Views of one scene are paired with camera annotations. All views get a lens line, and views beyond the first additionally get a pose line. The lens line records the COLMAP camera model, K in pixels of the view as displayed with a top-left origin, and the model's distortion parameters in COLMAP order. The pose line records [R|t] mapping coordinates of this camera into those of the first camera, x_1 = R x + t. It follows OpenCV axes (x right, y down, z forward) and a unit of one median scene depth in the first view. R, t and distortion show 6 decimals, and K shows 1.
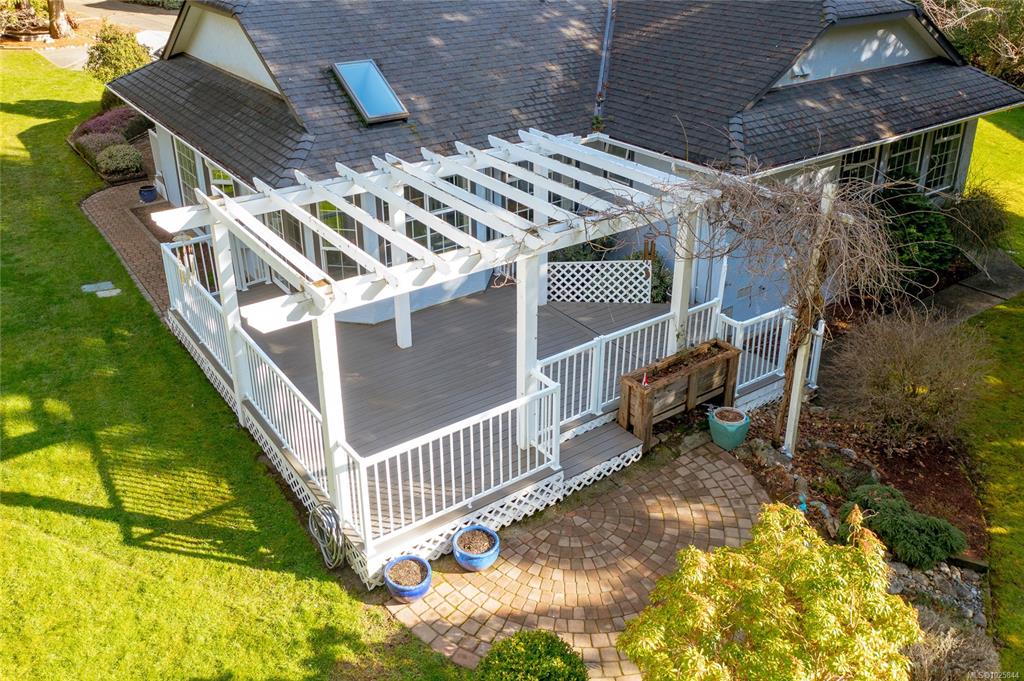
lens RADIAL K [[841.6, 0, 513.1], [0, 841.6, 282.9], [0, 0, 1]] dist [-0.012277, -0.000778]
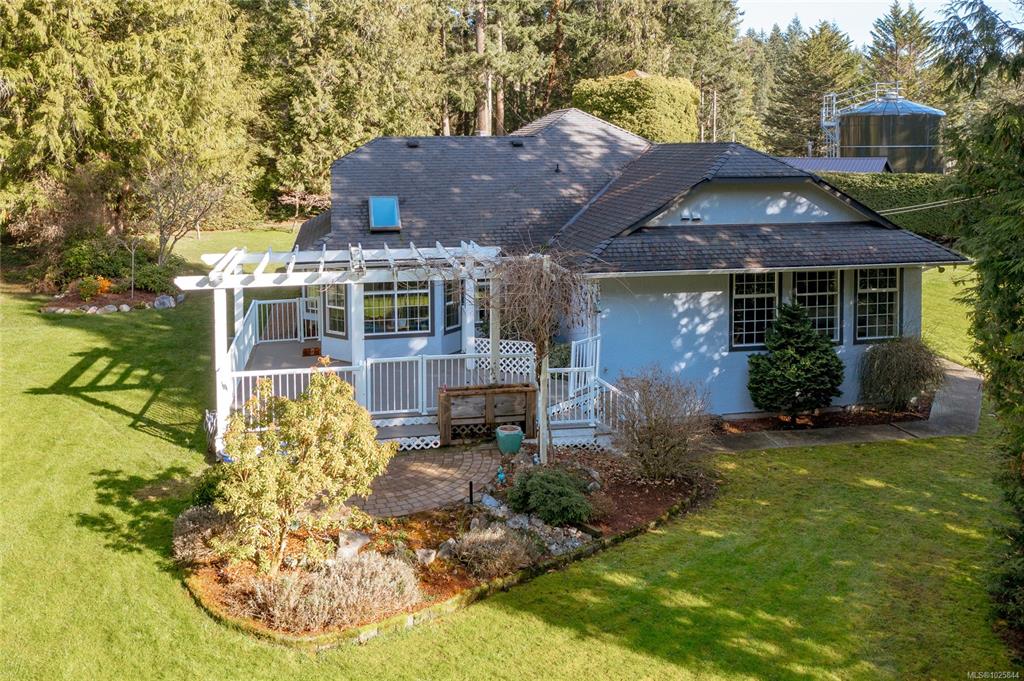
lens RADIAL K [[841.6, 0, 513.1], [0, 841.6, 282.9], [0, 0, 1]] dist [-0.012277, -0.000778]
pose [[0.911622, 0.066942, -0.405541, 0.794200], [-0.169449, 0.960112, -0.222423, 0.229506], [0.374475, 0.271485, 0.886603, -0.278105]]
